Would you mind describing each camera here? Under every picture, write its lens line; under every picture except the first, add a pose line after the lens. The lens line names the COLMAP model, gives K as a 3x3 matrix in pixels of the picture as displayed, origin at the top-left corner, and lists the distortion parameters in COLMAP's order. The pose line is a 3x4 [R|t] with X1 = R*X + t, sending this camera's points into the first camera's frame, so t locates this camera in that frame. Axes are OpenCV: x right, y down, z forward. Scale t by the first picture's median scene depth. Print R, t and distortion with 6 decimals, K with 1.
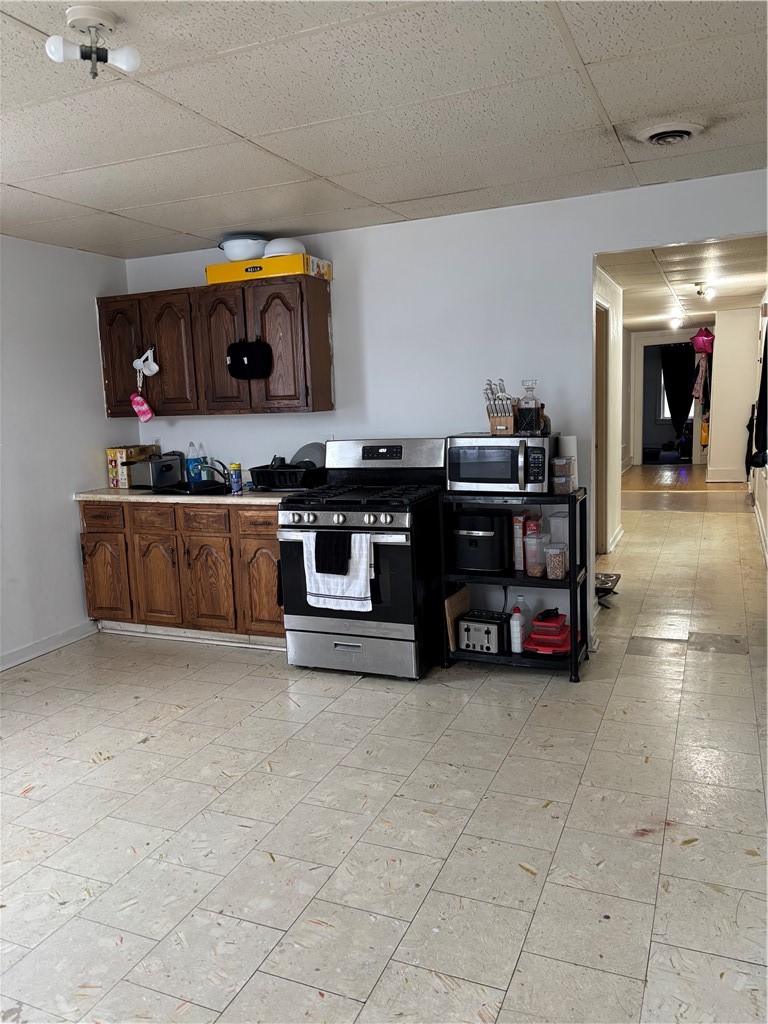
lens RADIAL K [[765.1, 0, 384.0], [0, 765.1, 512.0], [0, 0, 1]] dist [-0.002963, -0.002579]
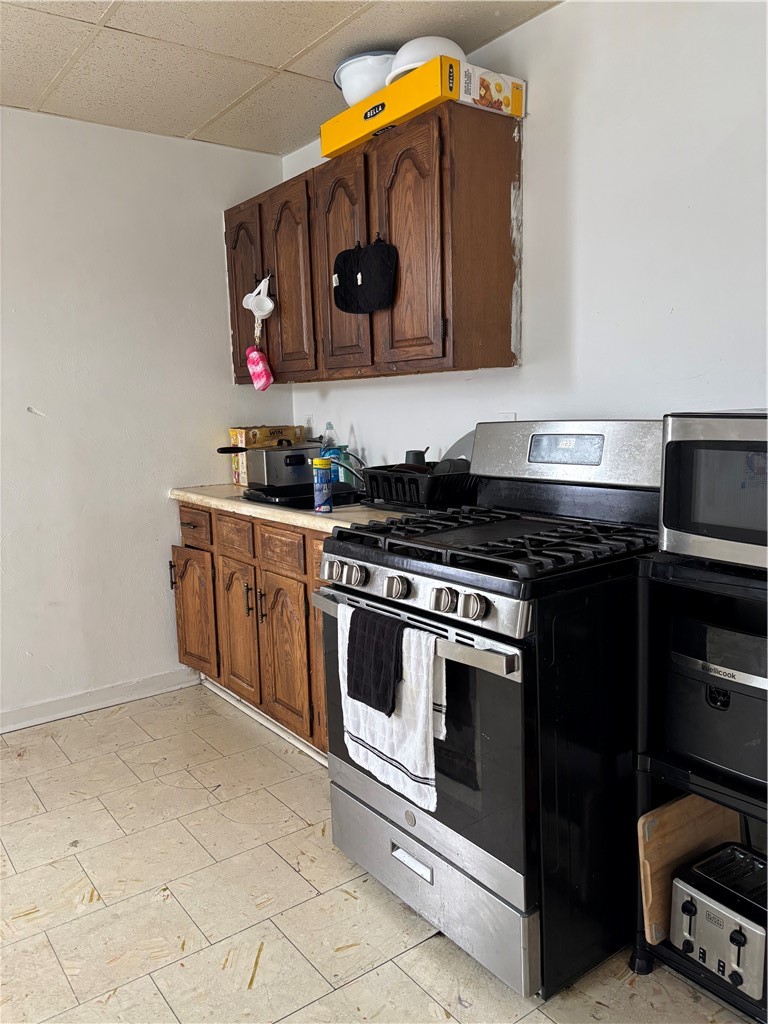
lens RADIAL K [[772.6, 0, 383.4], [0, 772.6, 507.8], [0, 0, 1]] dist [0.026049, -0.056849]
pose [[0.865674, 0.081330, -0.493958, 0.134213], [-0.081579, 0.996444, 0.021095, -0.040578], [0.493917, 0.022035, 0.869230, 0.505279]]
